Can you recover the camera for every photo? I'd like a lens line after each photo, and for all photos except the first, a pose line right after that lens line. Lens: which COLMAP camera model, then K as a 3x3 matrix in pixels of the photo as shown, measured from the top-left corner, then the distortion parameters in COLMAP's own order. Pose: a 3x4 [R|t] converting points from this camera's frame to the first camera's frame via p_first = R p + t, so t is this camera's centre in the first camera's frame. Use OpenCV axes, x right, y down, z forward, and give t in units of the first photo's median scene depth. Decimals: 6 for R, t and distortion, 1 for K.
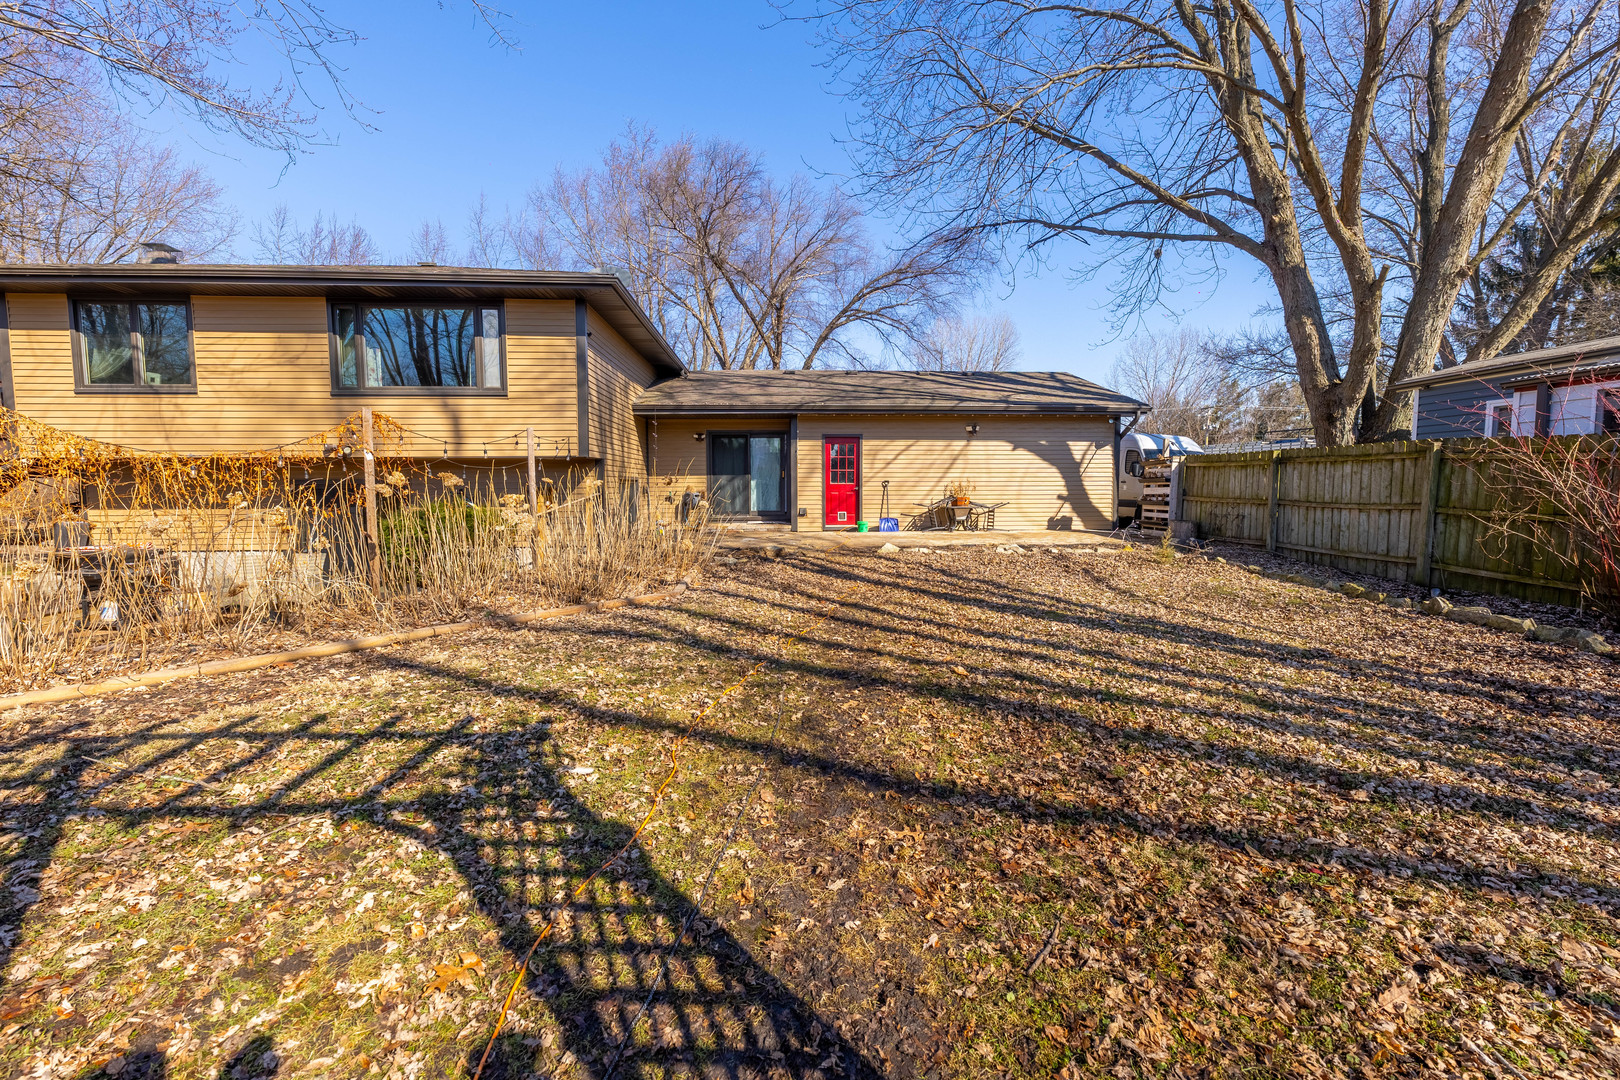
lens RADIAL K [[644.5, 0, 805.3], [0, 644.5, 538.5], [0, 0, 1]] dist [-0.001643, -0.000035]
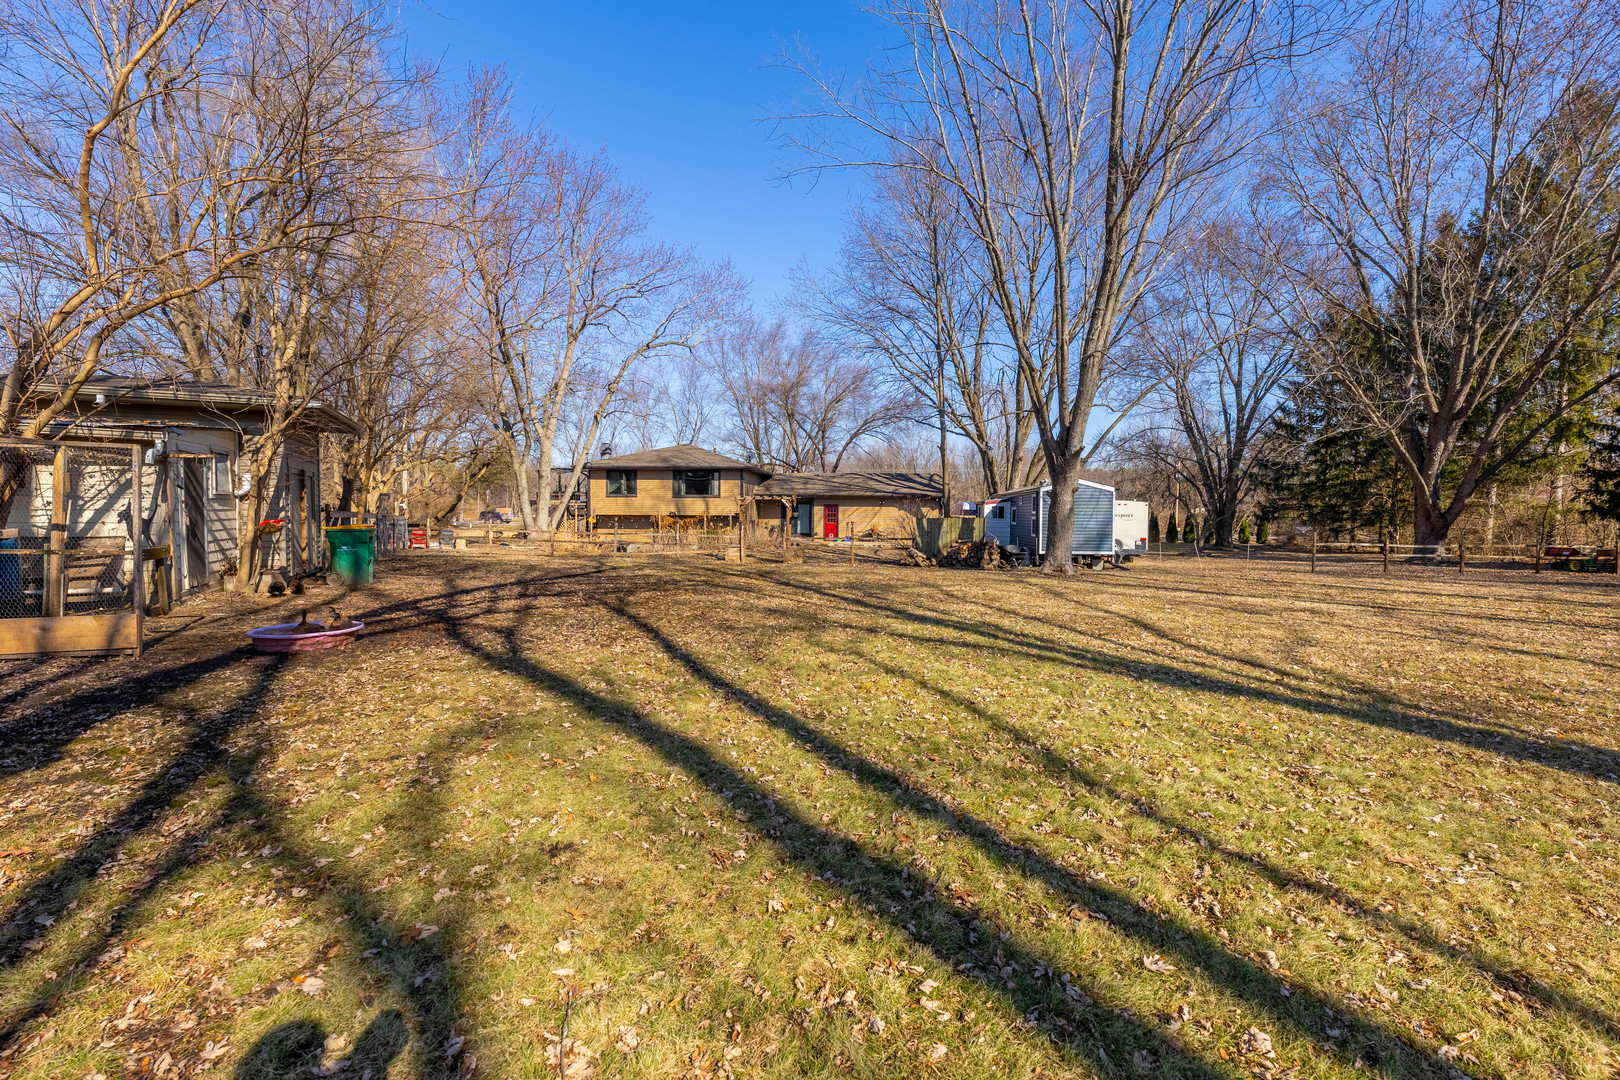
lens RADIAL K [[644.5, 0, 811.9], [0, 644.5, 536.1], [0, 0, 1]] dist [-0.001643, -0.000035]
pose [[0.990373, 0.015852, -0.137513, 0.345513], [-0.022226, 0.998742, -0.044941, 0.089260], [0.136628, 0.047565, 0.989480, -1.630802]]
